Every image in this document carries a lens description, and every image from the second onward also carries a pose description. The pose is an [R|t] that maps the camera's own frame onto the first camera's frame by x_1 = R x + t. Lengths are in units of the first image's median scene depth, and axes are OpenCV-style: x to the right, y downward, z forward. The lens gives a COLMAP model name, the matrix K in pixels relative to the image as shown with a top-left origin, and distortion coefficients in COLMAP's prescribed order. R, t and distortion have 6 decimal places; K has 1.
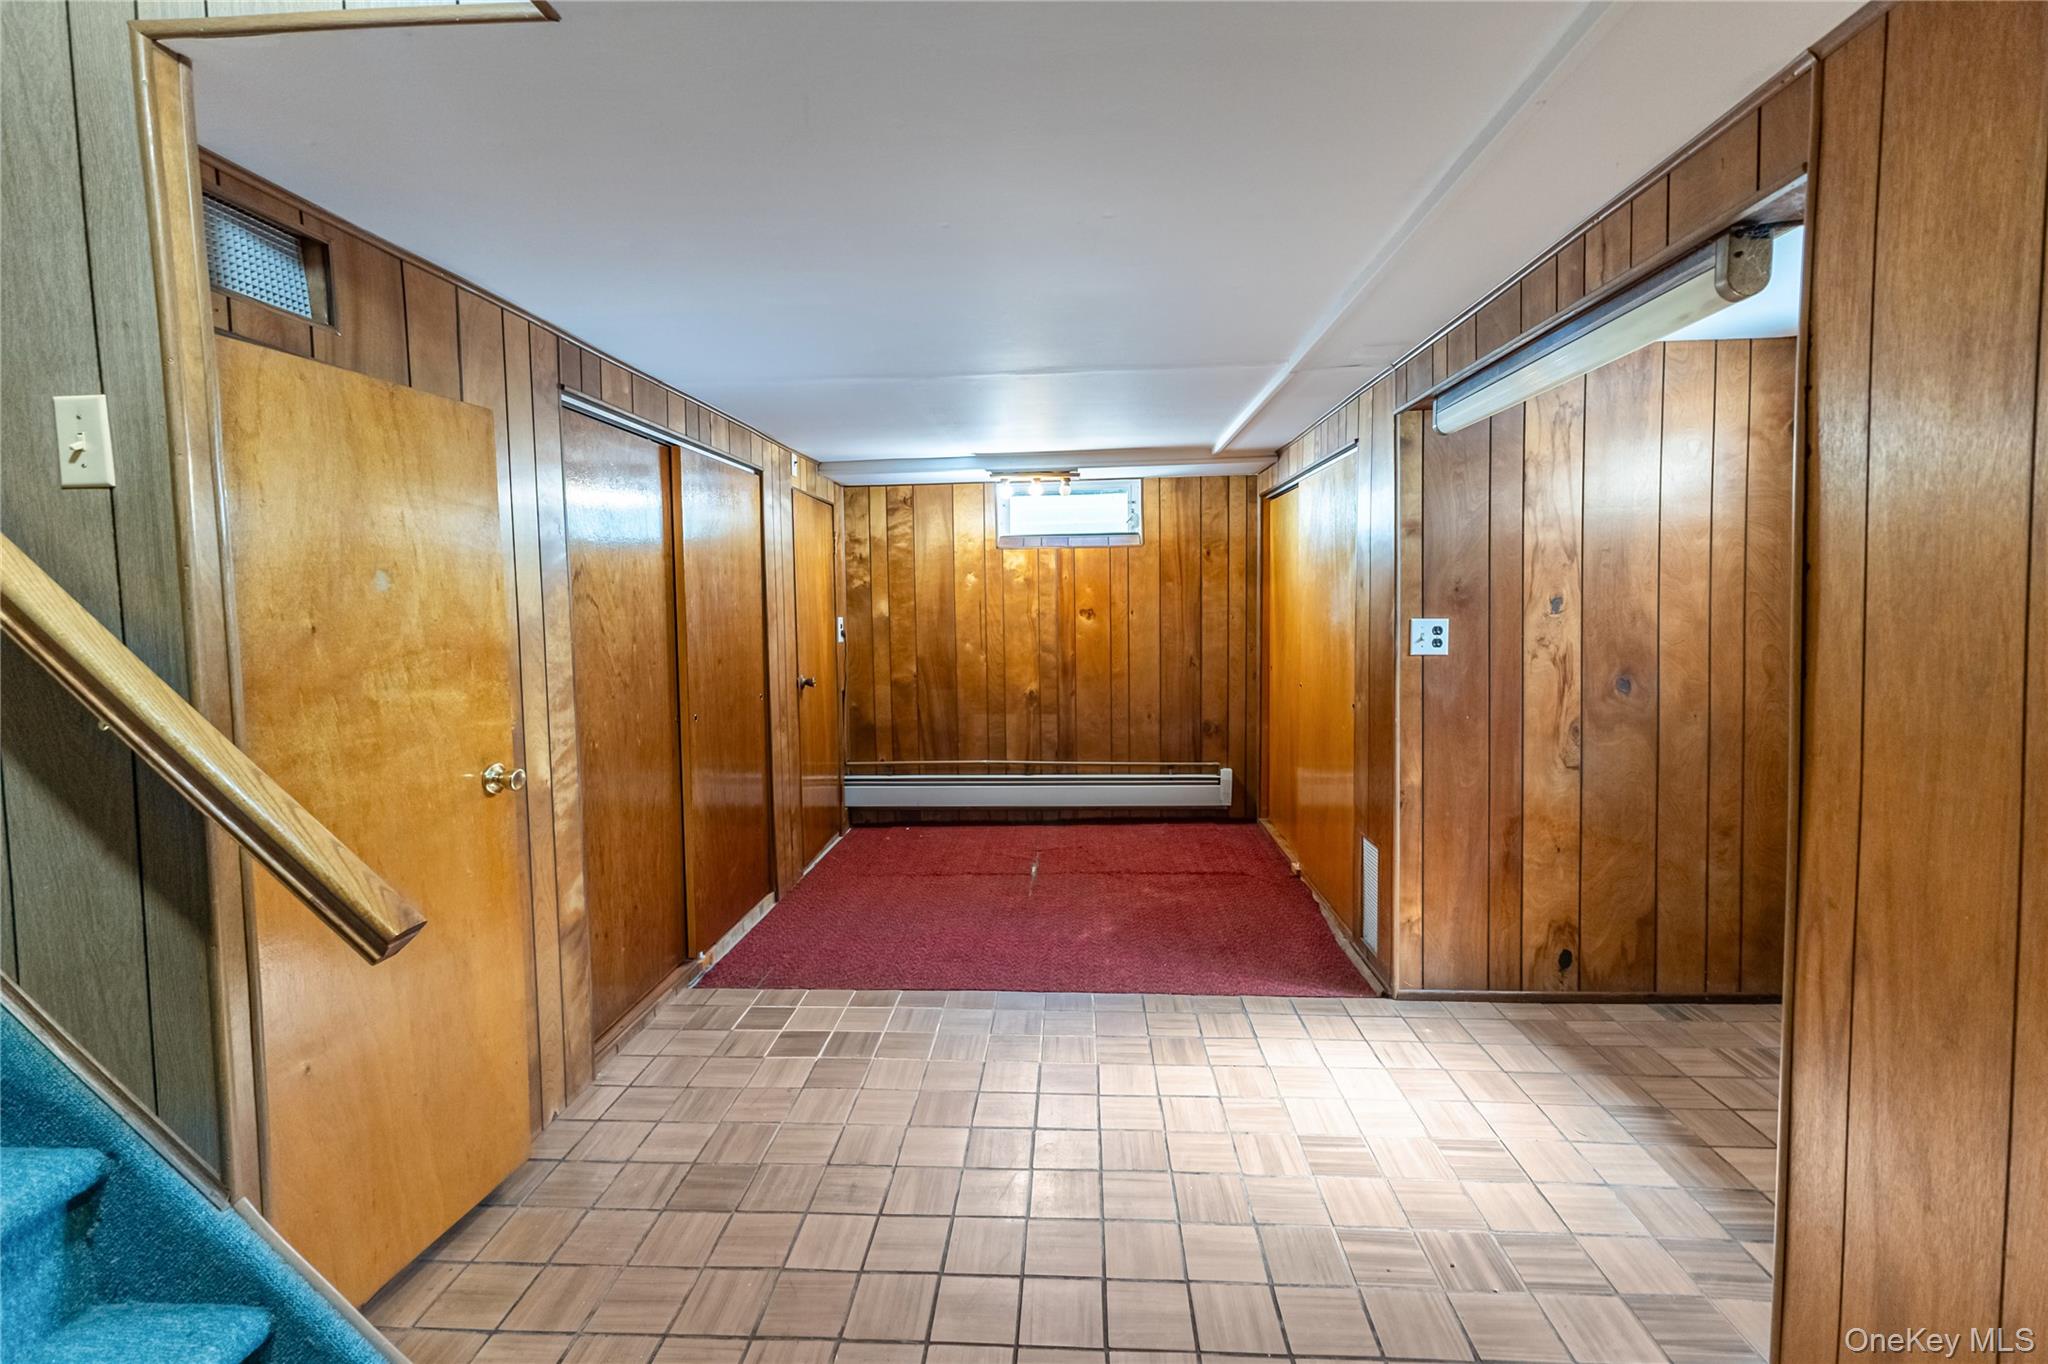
lens RADIAL K [[894.3, 0, 1024.9], [0, 894.3, 666.1], [0, 0, 1]] dist [0.005534, -0.002325]
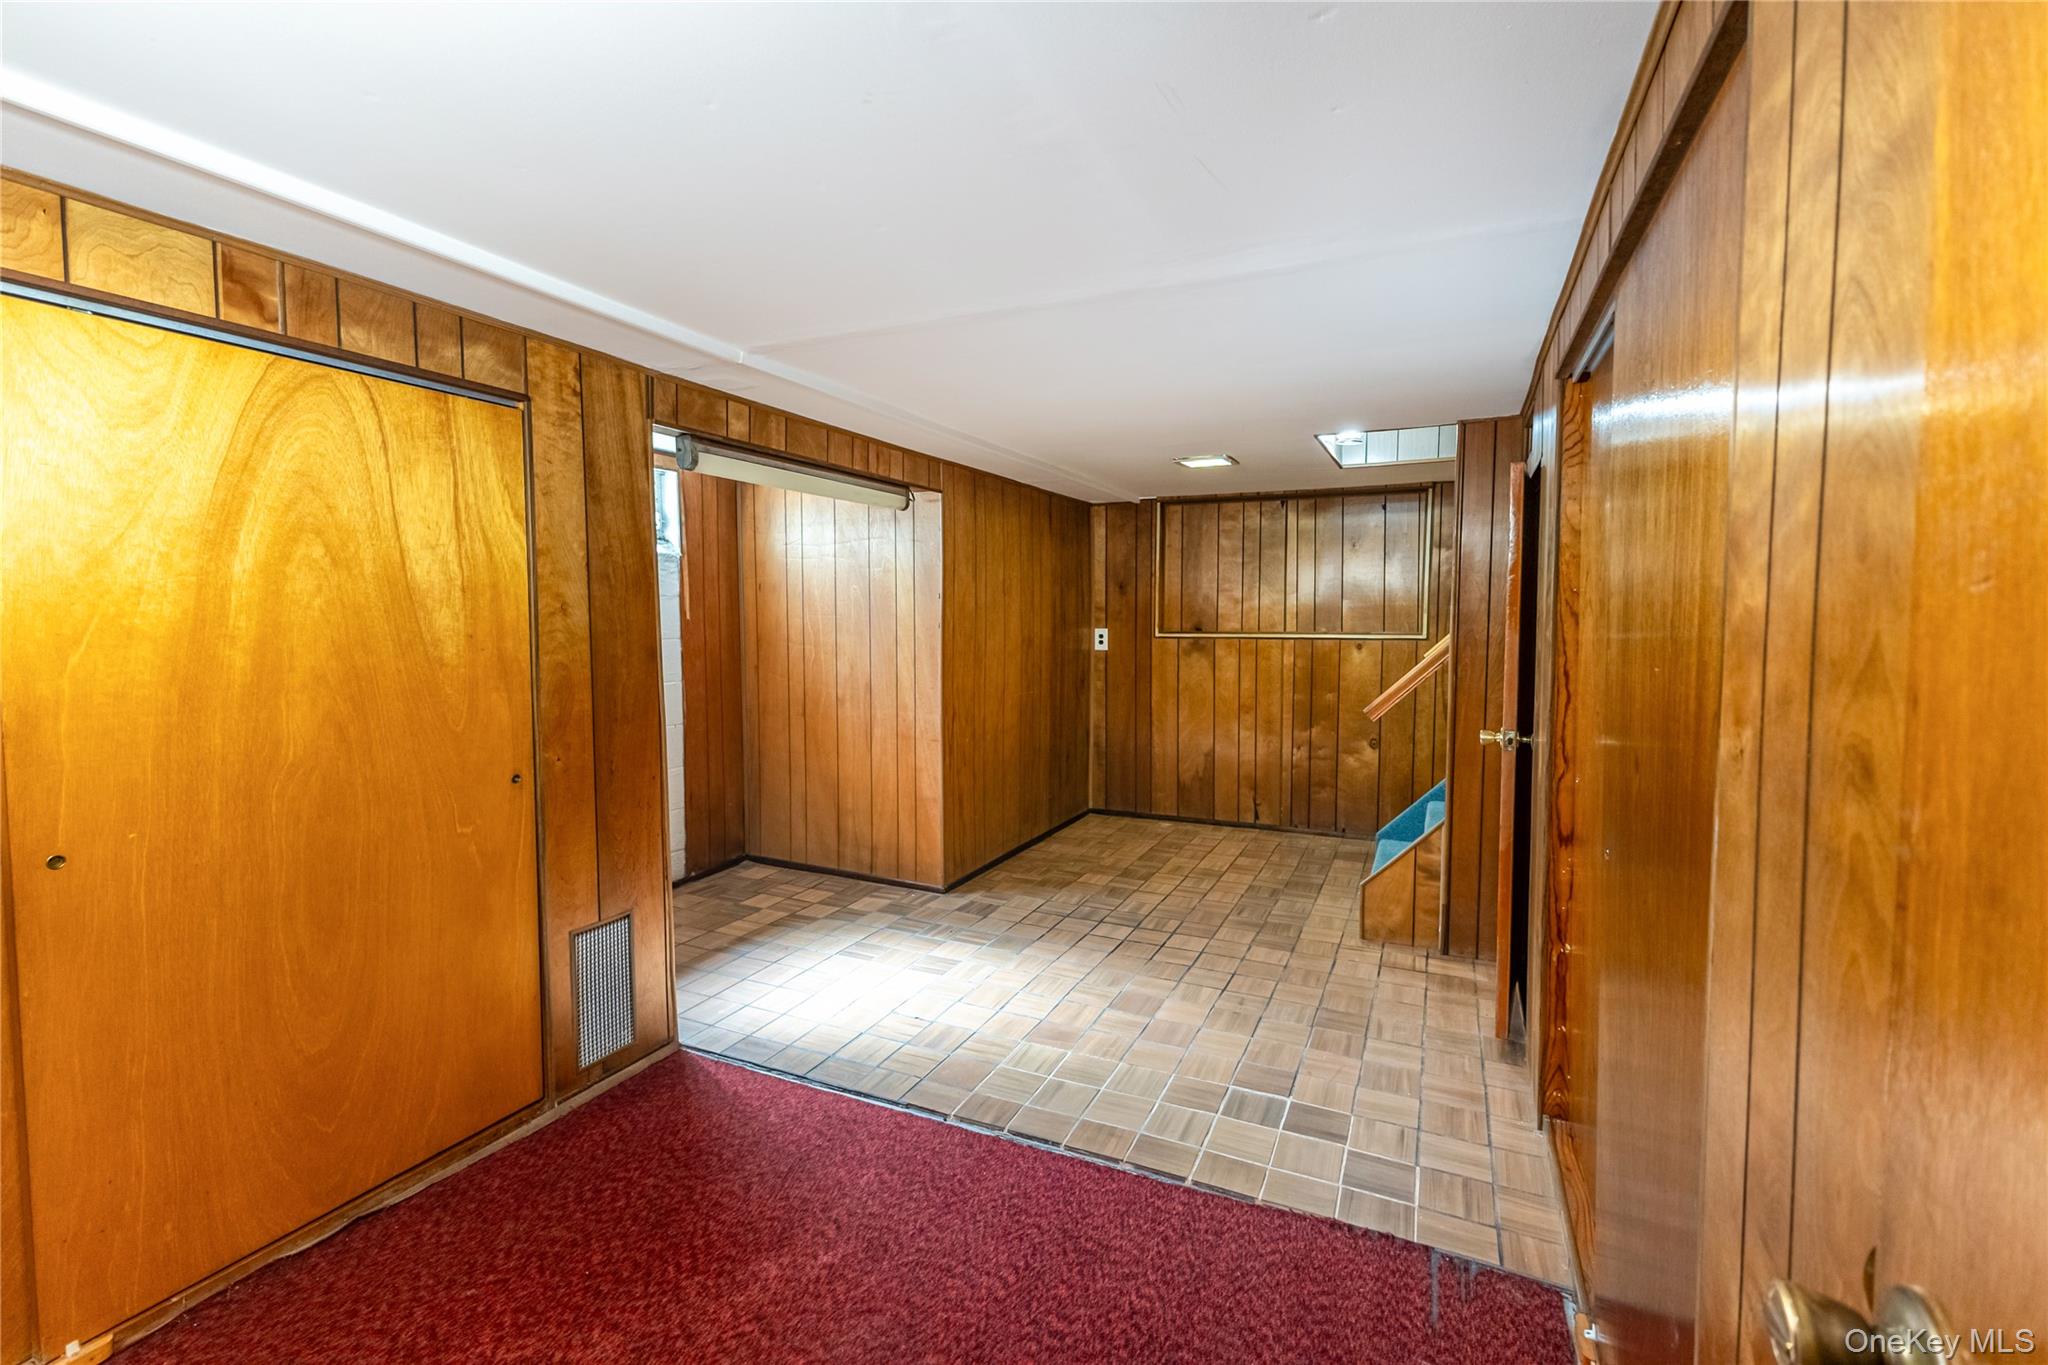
lens RADIAL K [[894.3, 0, 1023.6], [0, 894.3, 672.0], [0, 0, 1]] dist [0.005534, -0.002325]
pose [[-0.927759, -0.003526, 0.373162, -0.353103], [0.046899, 0.990925, 0.125966, -0.149184], [-0.370220, 0.134367, -0.919175, 2.095802]]
